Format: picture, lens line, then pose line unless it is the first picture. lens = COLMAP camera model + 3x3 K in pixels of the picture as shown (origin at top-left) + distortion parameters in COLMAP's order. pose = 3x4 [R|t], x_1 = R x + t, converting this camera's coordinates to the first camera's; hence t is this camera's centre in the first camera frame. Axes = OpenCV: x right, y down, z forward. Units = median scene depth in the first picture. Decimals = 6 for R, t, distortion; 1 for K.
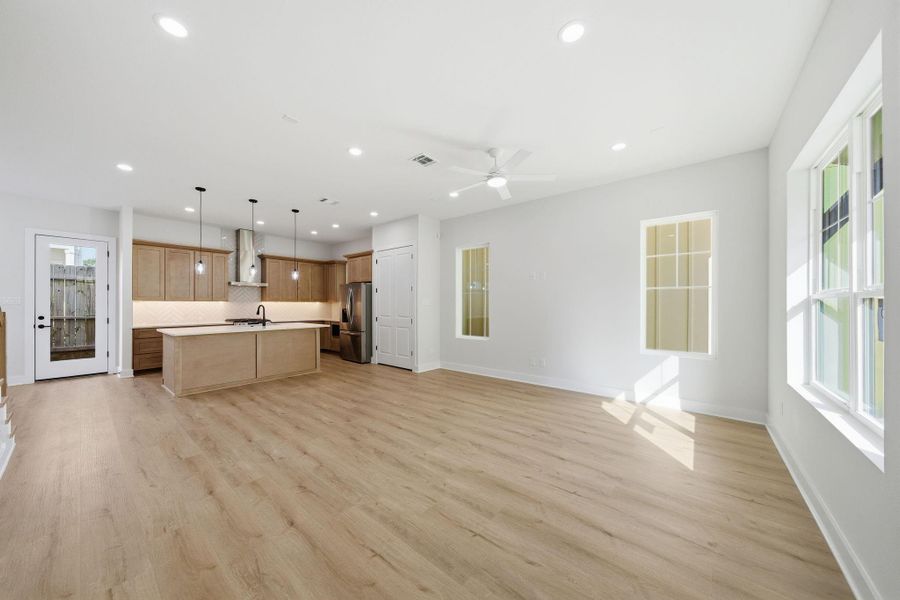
lens RADIAL K [[307.4, 0, 445.7], [0, 307.4, 304.4], [0, 0, 1]] dist [-0.012766, 0.004211]
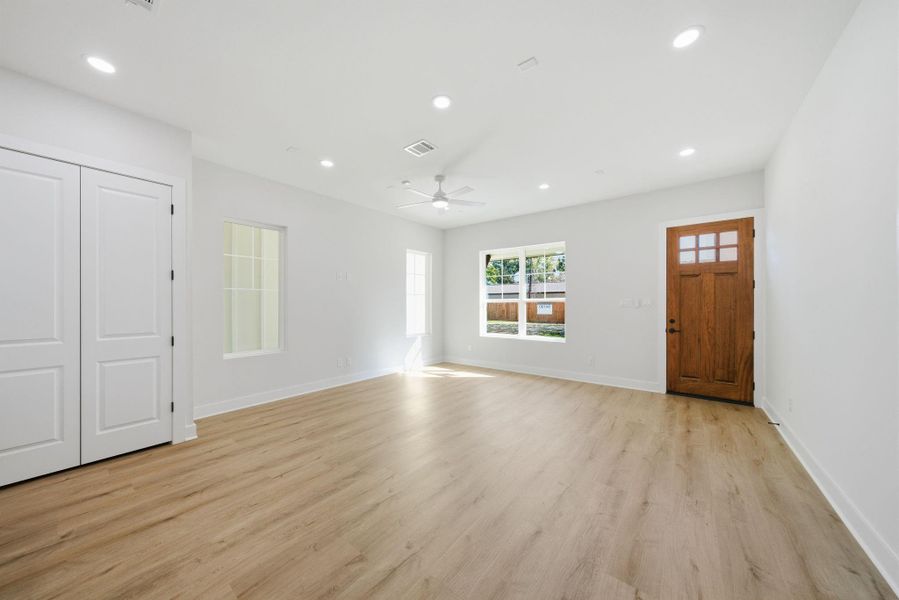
lens RADIAL K [[307.1, 0, 445.2], [0, 307.1, 304.4], [0, 0, 1]] dist [-0.012766, 0.004211]
pose [[-0.027869, -0.003656, 0.999605, -1.177130], [0.000875, 0.999993, 0.003681, -0.008406], [-0.999611, 0.000977, -0.027866, 1.141027]]
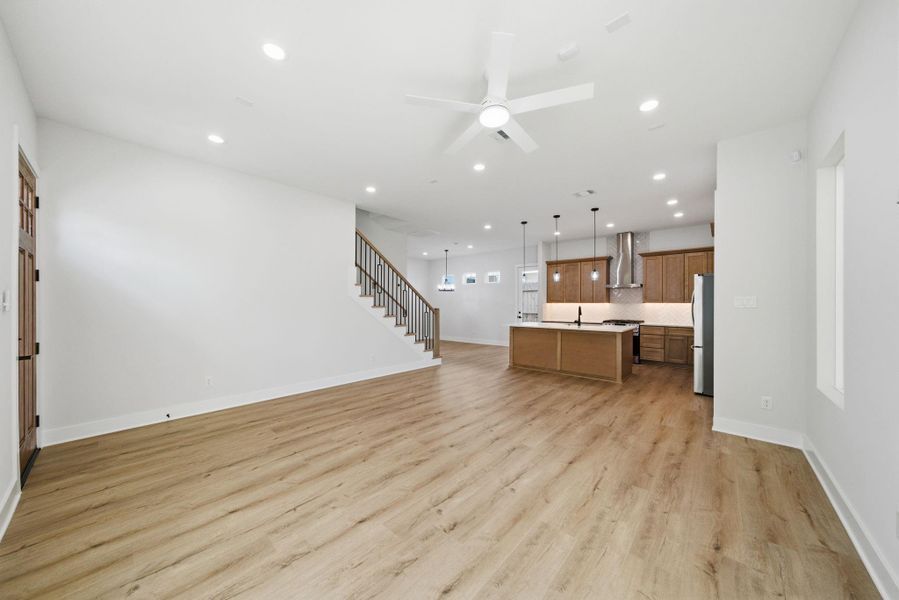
lens RADIAL K [[307.1, 0, 445.2], [0, 307.1, 304.4], [0, 0, 1]] dist [-0.012766, 0.004211]
pose [[-0.042423, -0.002107, -0.999098, 0.922015], [-0.003142, 0.999993, -0.001976, -0.001535], [0.999095, 0.003055, -0.042429, 1.038350]]
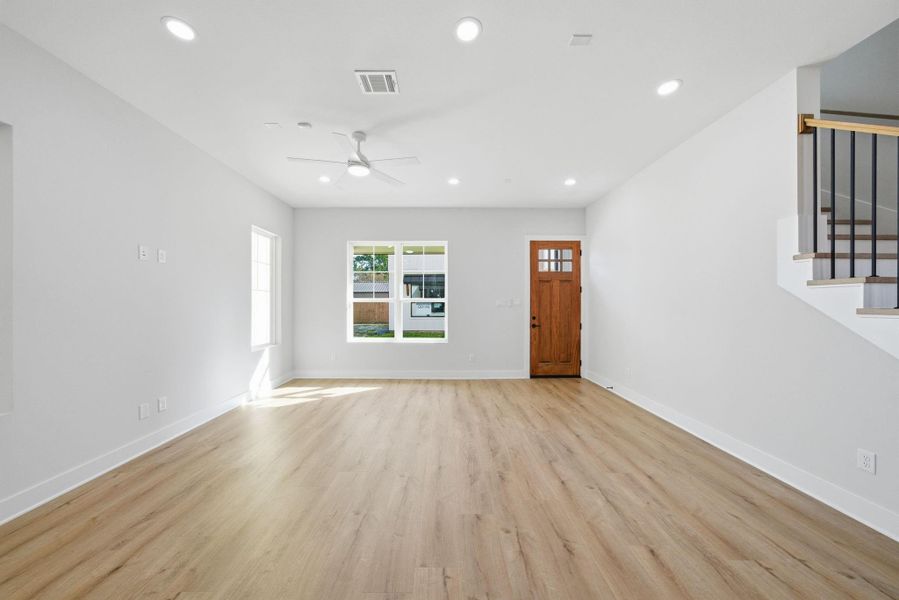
lens RADIAL K [[307.1, 0, 445.2], [0, 307.1, 304.4], [0, 0, 1]] dist [-0.012766, 0.004211]
pose [[-0.645048, -0.002211, 0.764139, -0.779049], [-0.000560, 0.999997, 0.002421, -0.005010], [-0.764142, 0.001134, -0.645048, 1.562942]]
